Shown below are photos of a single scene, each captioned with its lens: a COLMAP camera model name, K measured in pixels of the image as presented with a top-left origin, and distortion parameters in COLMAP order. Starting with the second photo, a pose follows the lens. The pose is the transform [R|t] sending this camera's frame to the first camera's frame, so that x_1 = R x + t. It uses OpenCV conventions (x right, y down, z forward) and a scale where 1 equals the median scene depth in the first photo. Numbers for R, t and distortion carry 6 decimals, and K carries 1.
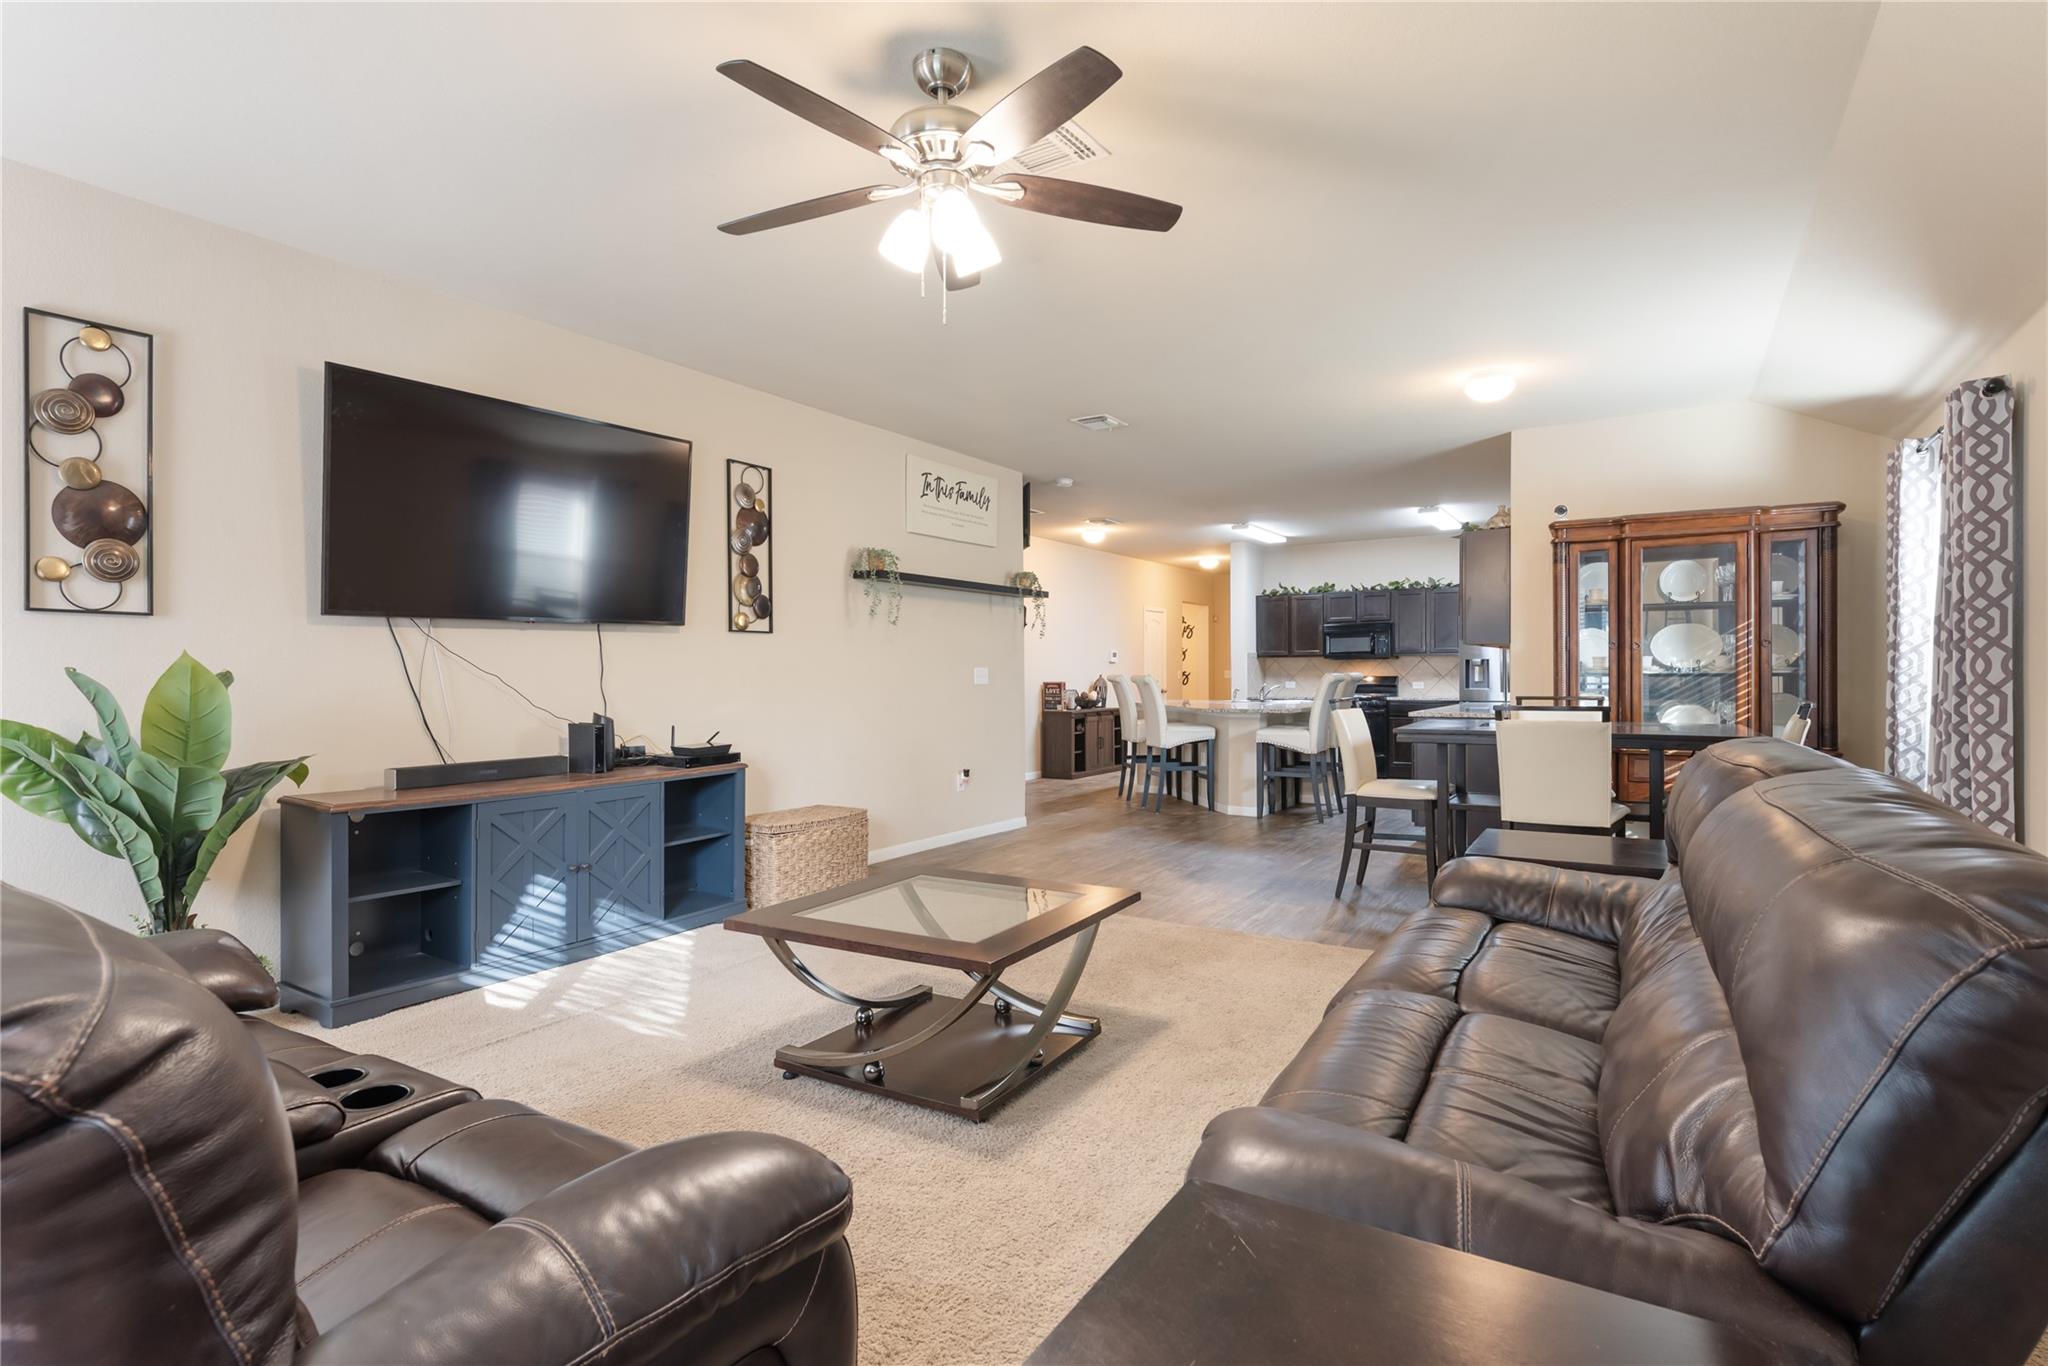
lens RADIAL K [[1030.3, 0, 1023.8], [0, 1030.3, 675.7], [0, 0, 1]] dist [-0.000111, 0.000016]
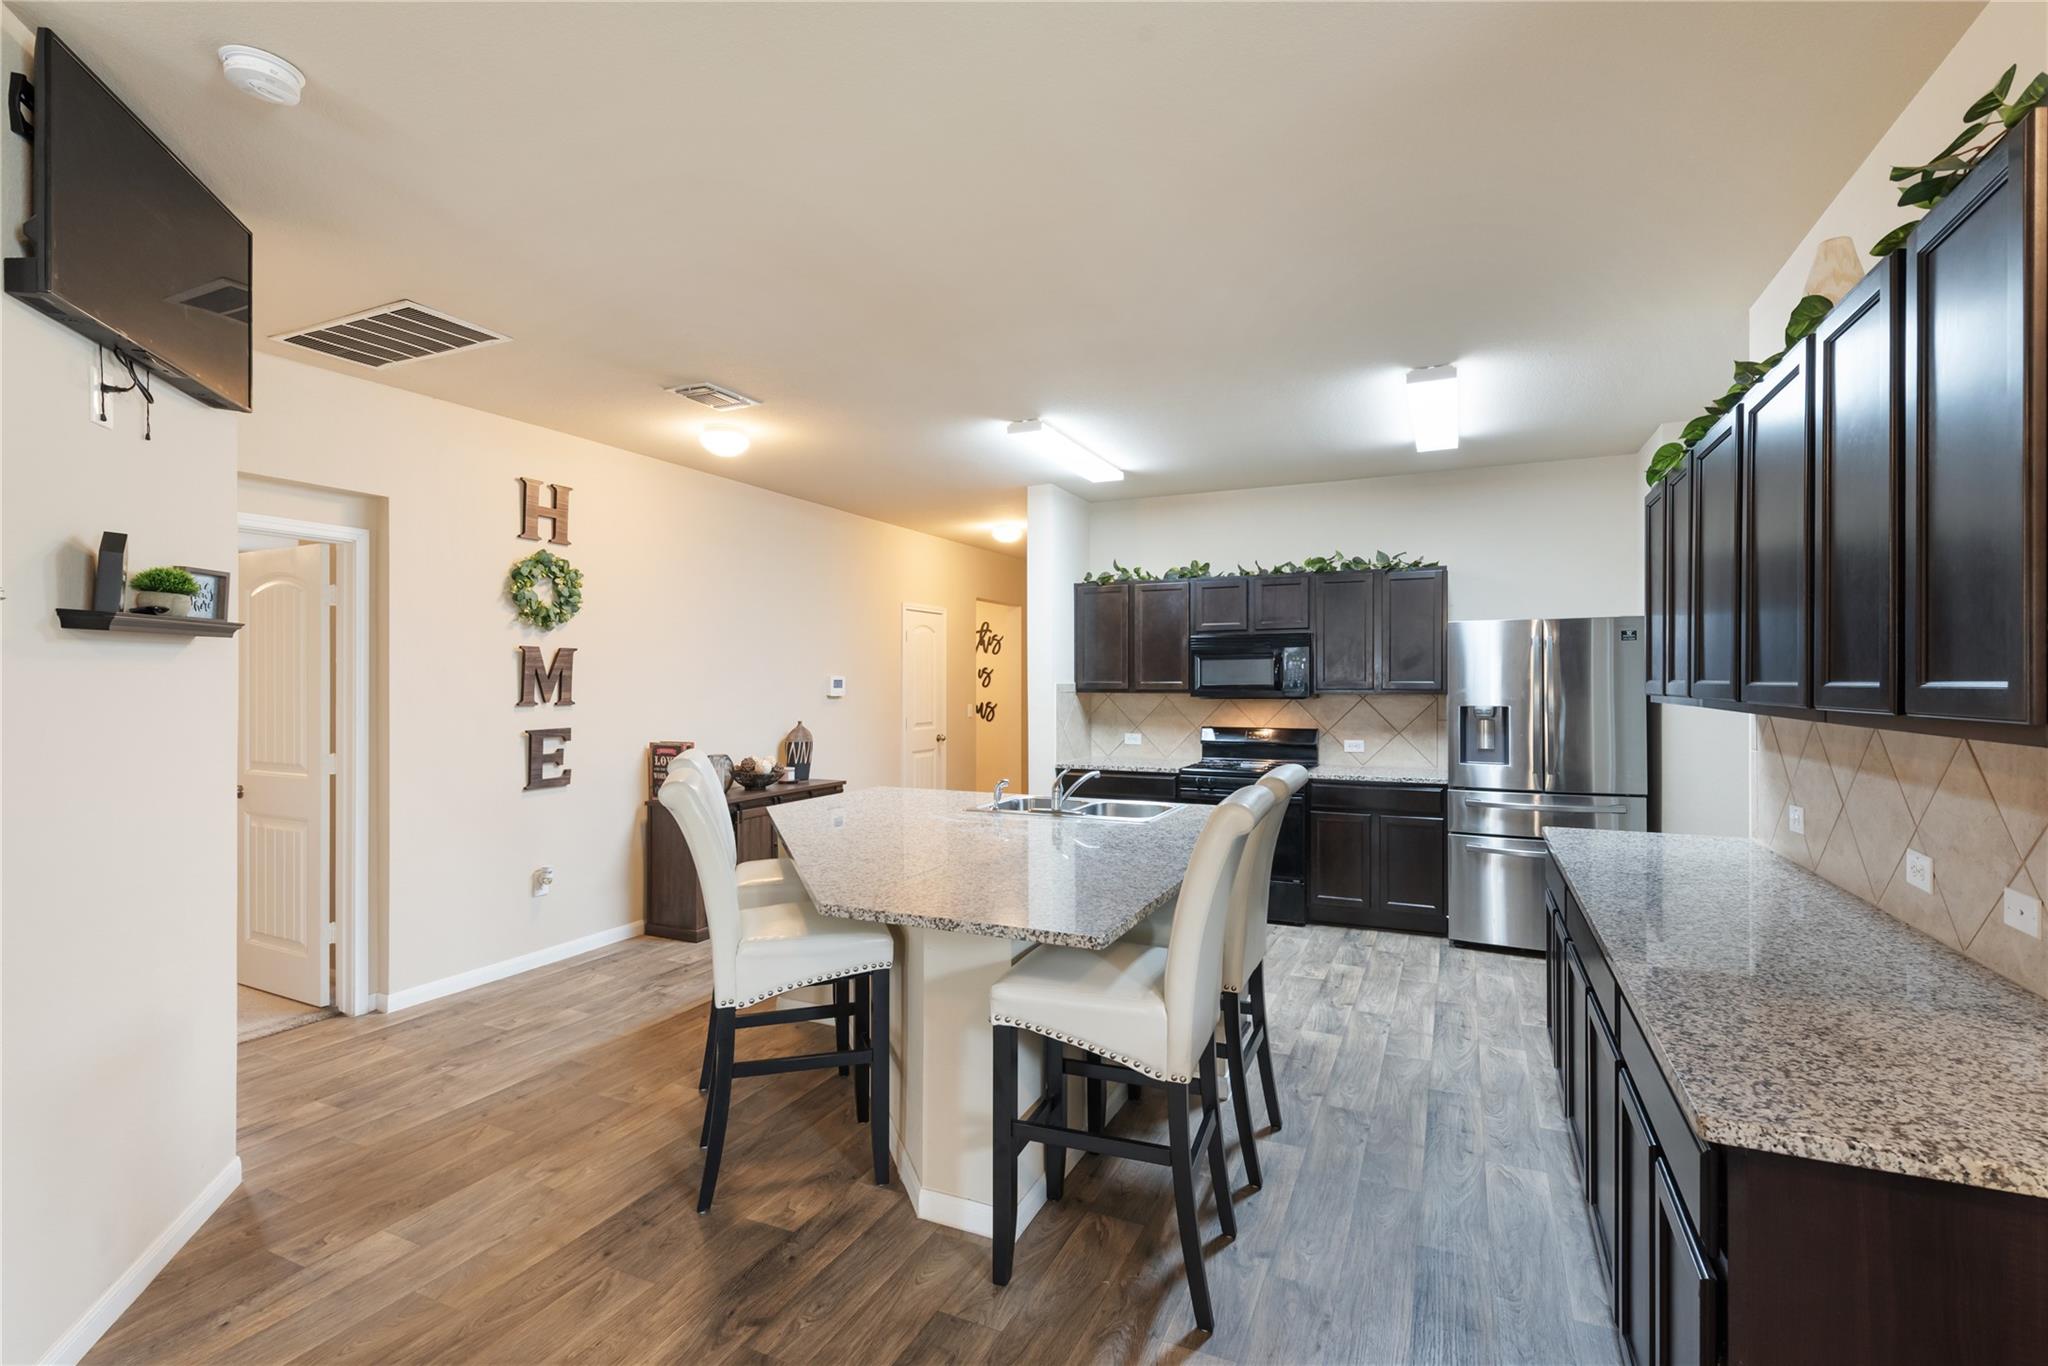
lens RADIAL K [[937.1, 0, 1039.3], [0, 937.1, 685.0], [0, 0, 1]] dist [-0.004342, -0.000291]
pose [[0.990571, 0.005265, 0.136896, 0.144587], [-0.005871, 0.999975, 0.004022, -0.024737], [-0.136871, -0.004788, 0.990577, 0.521395]]
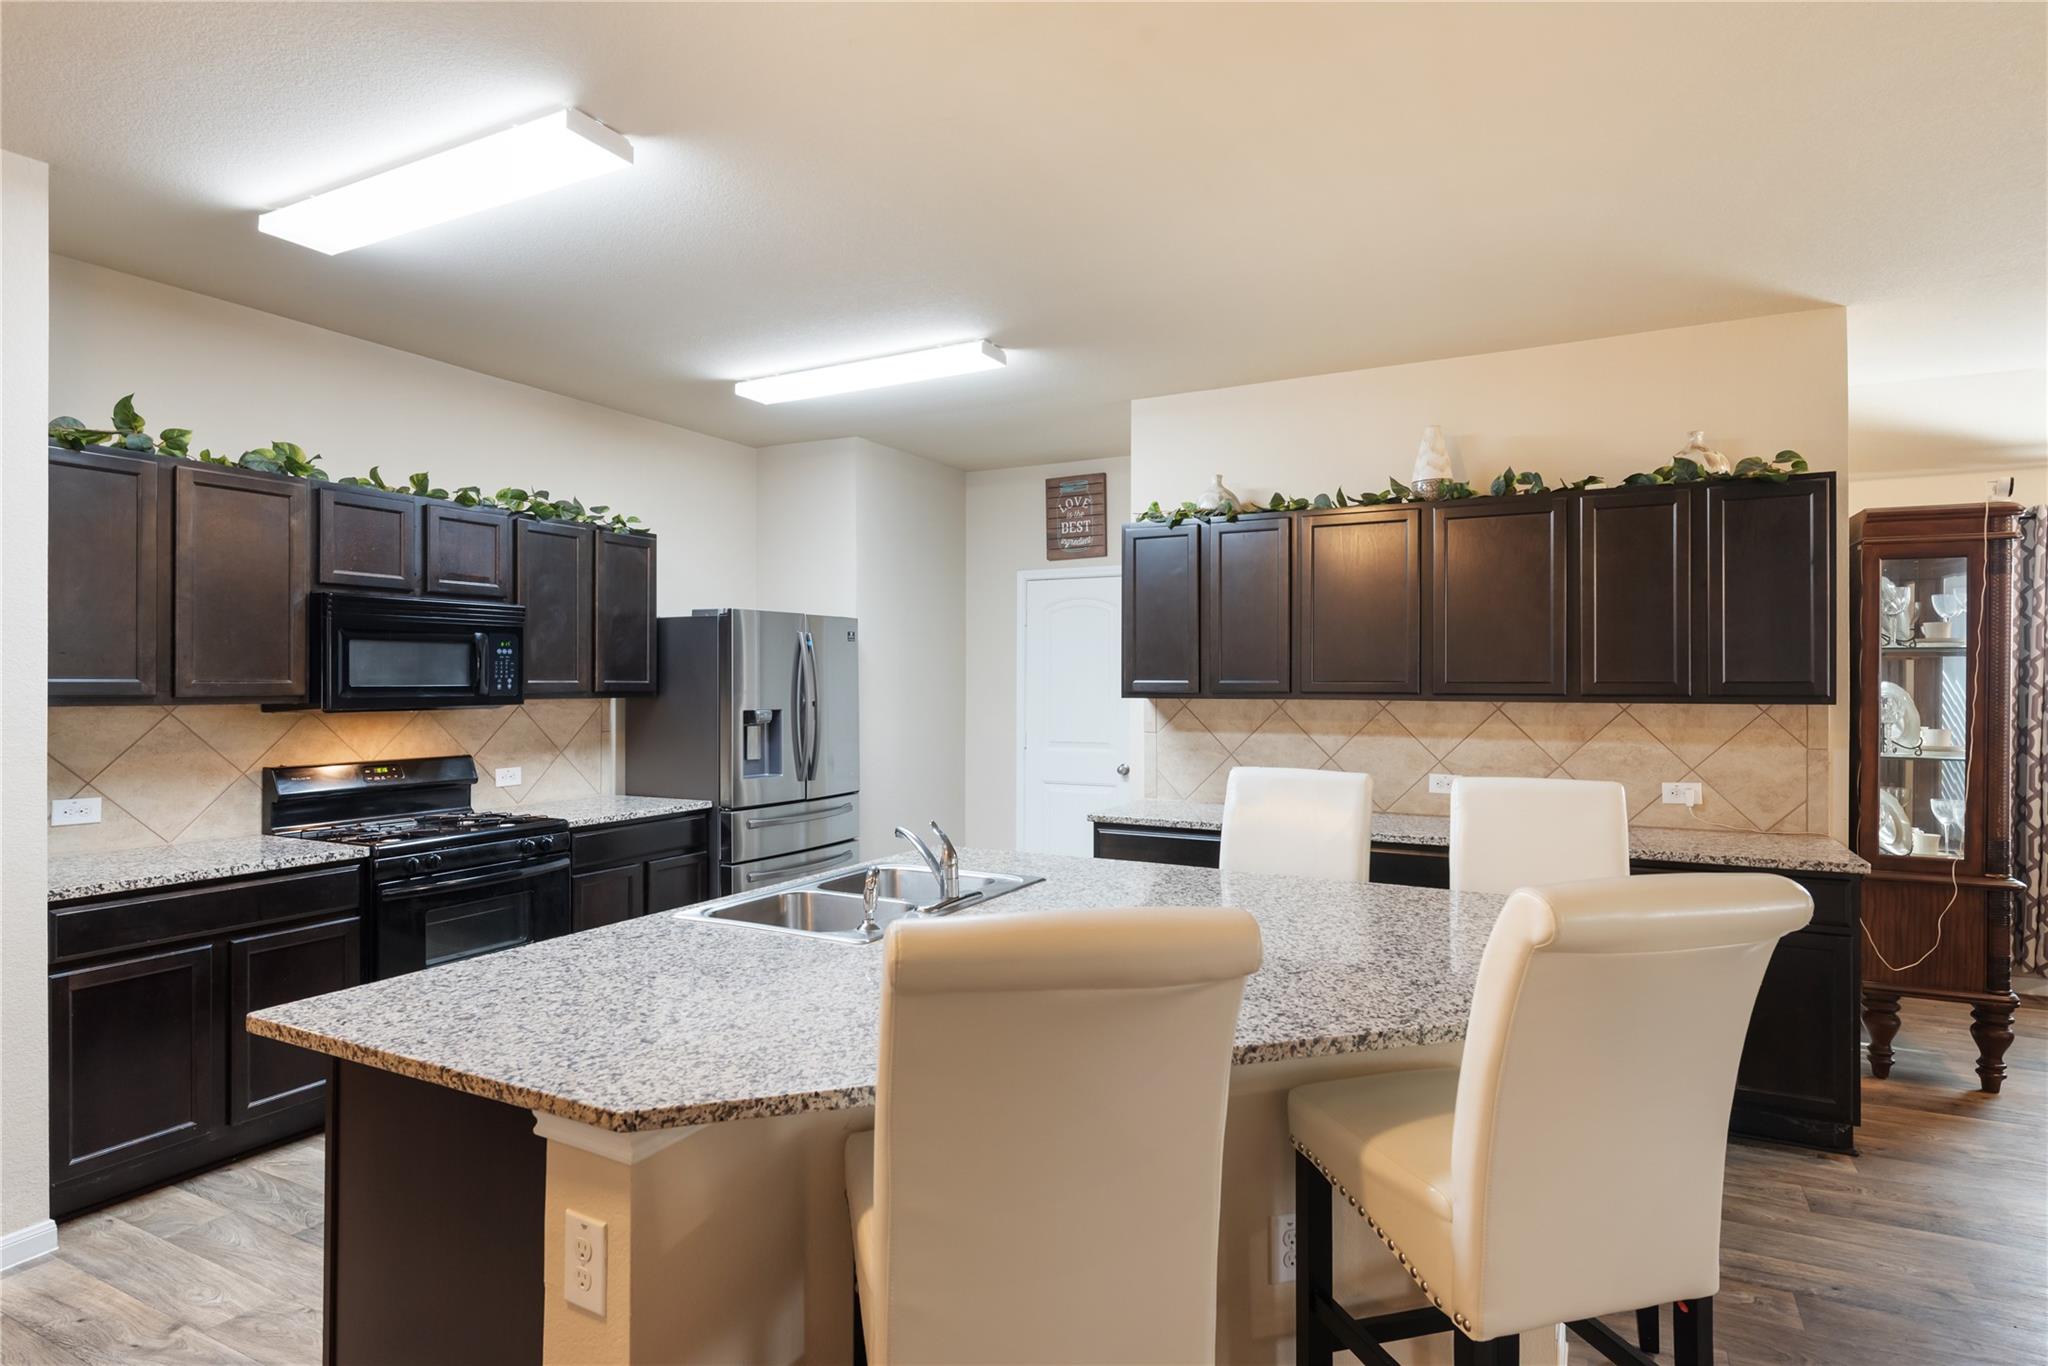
lens RADIAL K [[1066.4, 0, 1043.0], [0, 1066.4, 680.2], [0, 0, 1]] dist [0.004072, 0.000003]
pose [[-0.097319, 0.009764, 0.995205, -0.024120], [-0.001881, 0.999948, -0.009994, -0.022292], [-0.995251, -0.002844, -0.097296, 0.846123]]
